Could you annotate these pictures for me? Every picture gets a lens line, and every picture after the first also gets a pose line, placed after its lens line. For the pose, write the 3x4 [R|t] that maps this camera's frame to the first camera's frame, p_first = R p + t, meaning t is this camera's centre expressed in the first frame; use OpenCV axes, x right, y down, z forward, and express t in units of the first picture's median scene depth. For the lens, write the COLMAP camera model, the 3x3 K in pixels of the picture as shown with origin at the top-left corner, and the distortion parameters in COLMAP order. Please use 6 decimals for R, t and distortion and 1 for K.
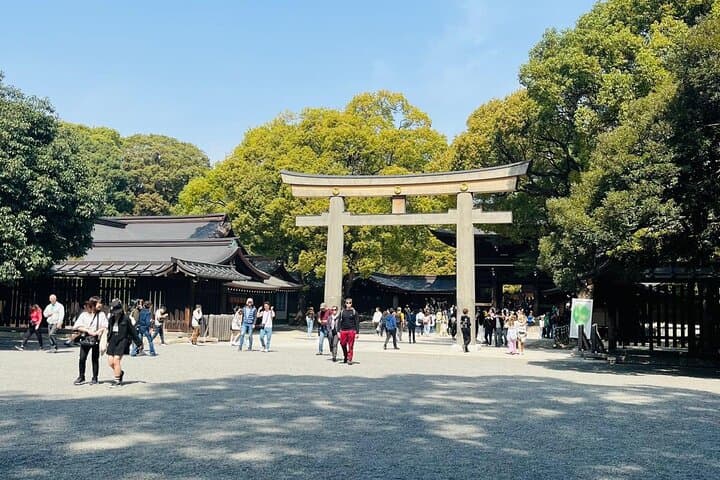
lens RADIAL K [[701.8, 0, 360.0], [0, 701.8, 240.0], [0, 0, 1]] dist [0.020708, -0.005034]
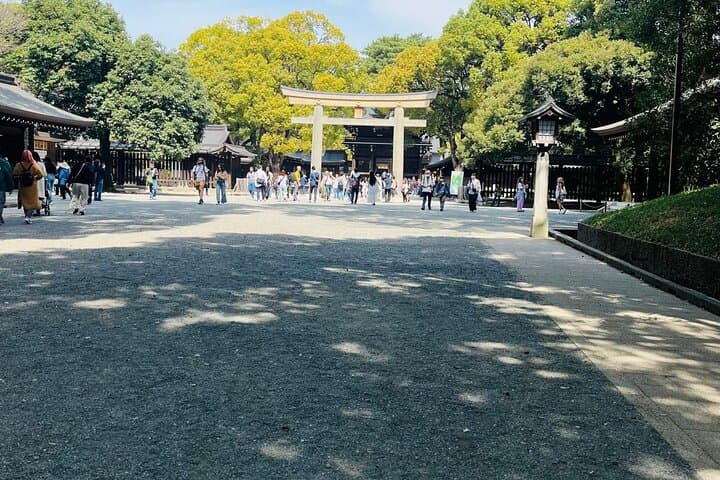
lens RADIAL K [[701.8, 0, 360.0], [0, 701.8, 240.0], [0, 0, 1]] dist [0.020708, -0.005034]
pose [[0.969487, -0.010638, 0.244912, -0.359452], [-0.035579, 0.982374, 0.183511, -0.061198], [-0.242547, -0.186625, 0.952020, -0.639020]]
